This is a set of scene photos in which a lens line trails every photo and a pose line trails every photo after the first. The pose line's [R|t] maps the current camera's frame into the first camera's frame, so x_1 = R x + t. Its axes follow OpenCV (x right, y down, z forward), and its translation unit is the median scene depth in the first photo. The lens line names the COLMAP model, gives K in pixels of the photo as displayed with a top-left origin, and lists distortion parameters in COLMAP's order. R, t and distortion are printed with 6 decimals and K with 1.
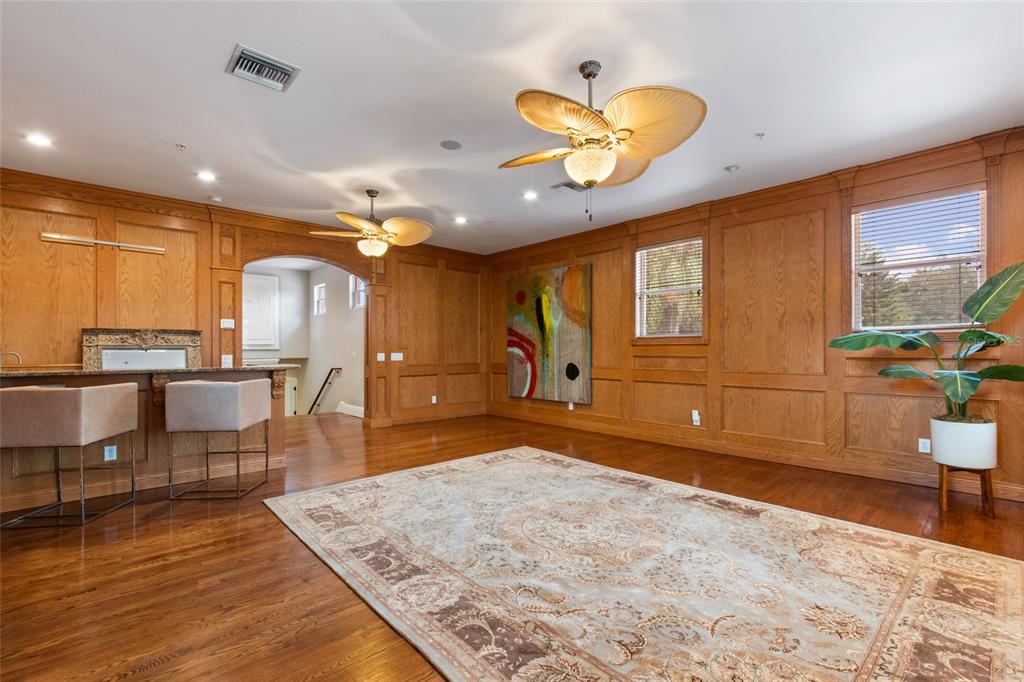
lens RADIAL K [[456.8, 0, 508.0], [0, 456.8, 352.0], [0, 0, 1]] dist [-0.000513, -0.000431]
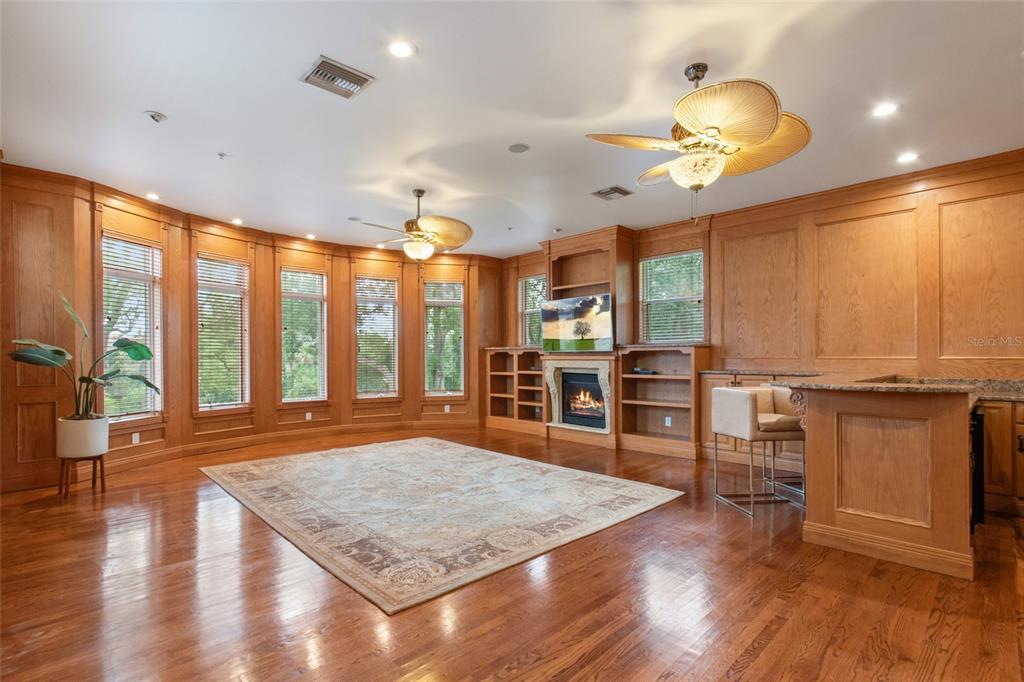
lens RADIAL K [[478.9, 0, 512.5], [0, 478.9, 358.0], [0, 0, 1]] dist [0.001348, 0.000021]
pose [[-0.999246, 0.003433, -0.038679, -0.058873], [0.003013, 0.999936, 0.010908, -0.012888], [0.038714, 0.010784, -0.999192, 1.704407]]
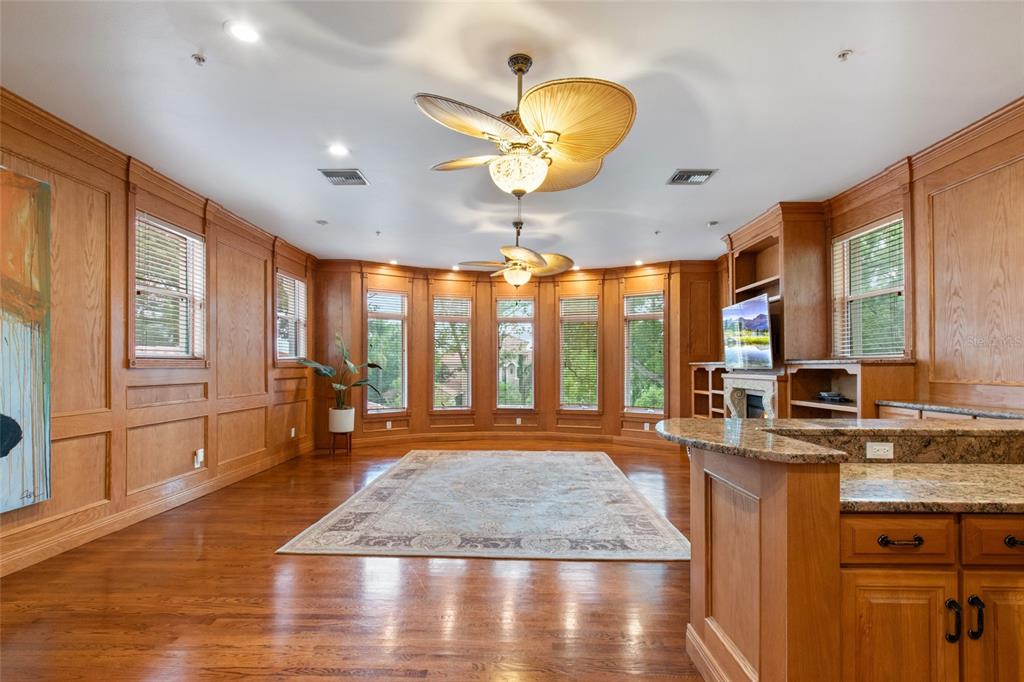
lens RADIAL K [[486.2, 0, 510.9], [0, 486.2, 362.3], [0, 0, 1]] dist [0.000744, -0.000198]
pose [[-0.736869, 0.003391, 0.676027, -0.700096], [0.001172, 0.999992, -0.003739, -0.027797], [-0.676034, -0.001963, -0.736868, 1.512275]]
